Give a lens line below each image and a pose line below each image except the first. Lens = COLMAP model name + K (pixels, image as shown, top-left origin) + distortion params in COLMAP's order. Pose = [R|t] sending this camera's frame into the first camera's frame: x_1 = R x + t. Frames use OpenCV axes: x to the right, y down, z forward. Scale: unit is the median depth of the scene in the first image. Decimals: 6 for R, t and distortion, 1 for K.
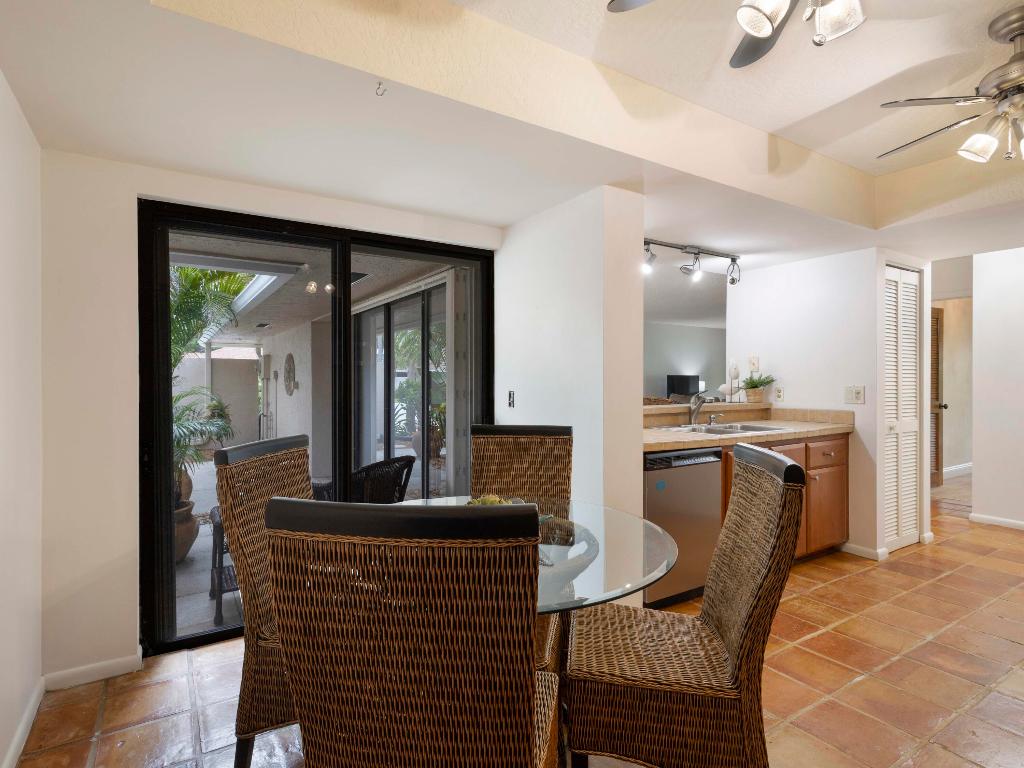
lens RADIAL K [[534.8, 0, 512.0], [0, 534.8, 384.0], [0, 0, 1]] dist [0.035784, -0.001088]
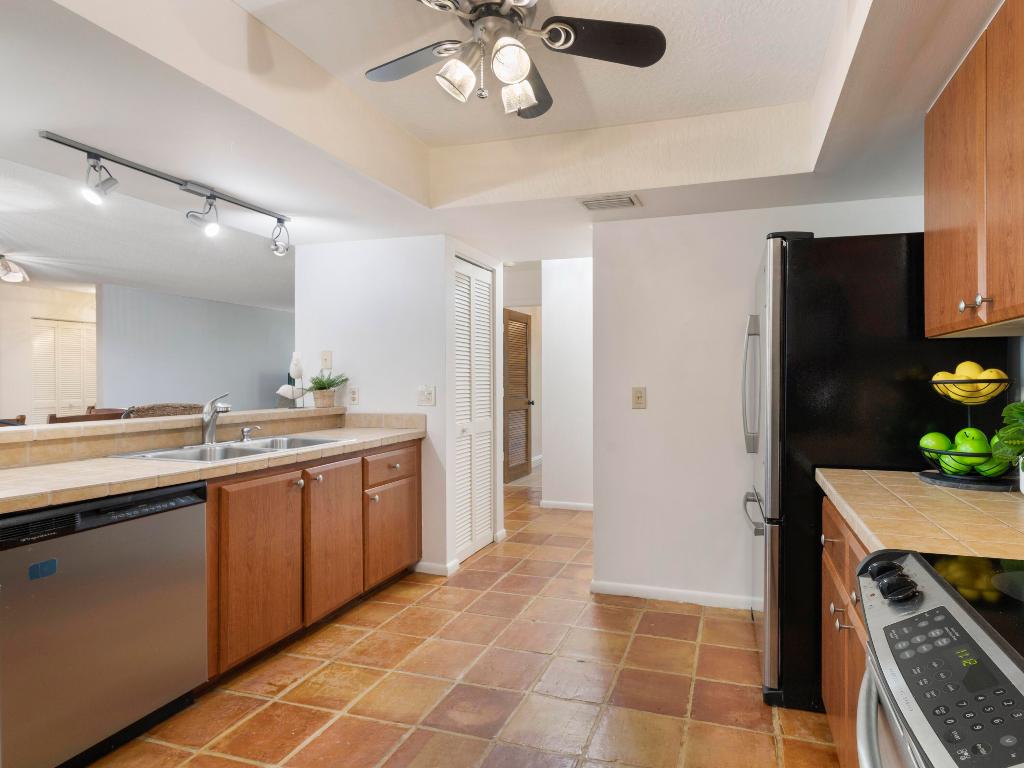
lens RADIAL K [[610.6, 0, 524.8], [0, 610.6, 382.1], [0, 0, 1]] dist [0.052944, -0.000945]
pose [[0.795466, -0.001639, 0.605996, 0.153004], [0.002933, 0.999995, -0.001145, -0.001529], [-0.605992, 0.002689, 0.795467, 0.098447]]
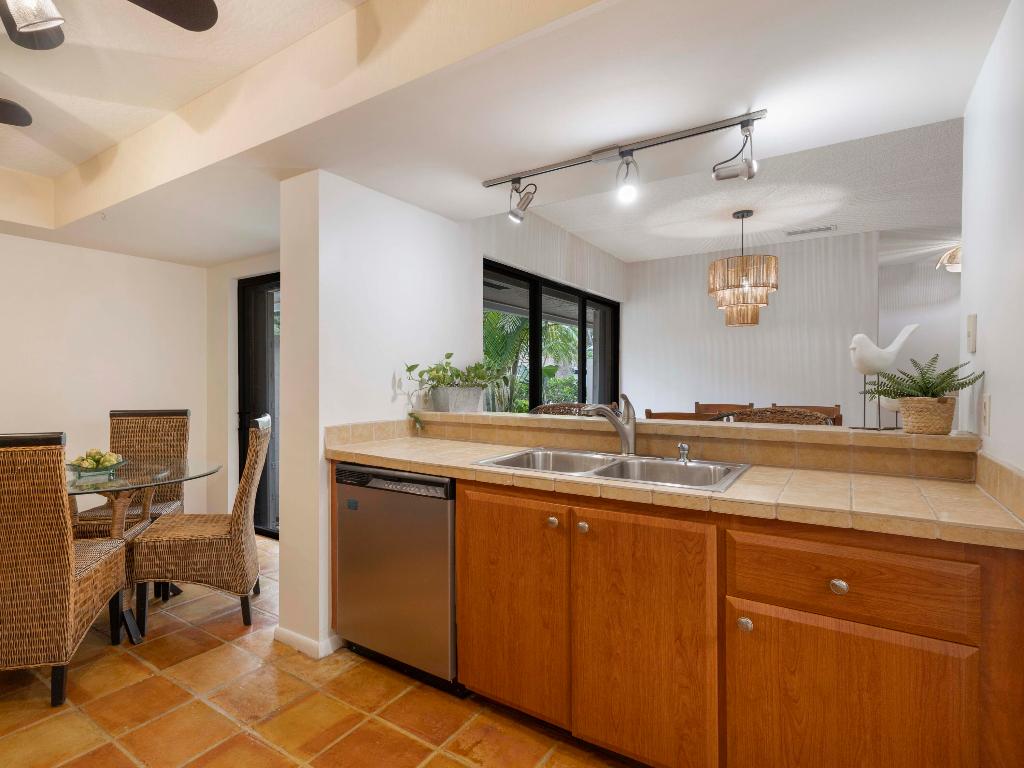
lens RADIAL K [[610.6, 0, 524.8], [0, 610.6, 382.1], [0, 0, 1]] dist [0.052944, -0.000945]
pose [[0.347169, 0.007466, -0.937773, 0.830457], [-0.007118, 0.999960, 0.005326, -0.004309], [0.937775, 0.004826, 0.347209, 0.610015]]
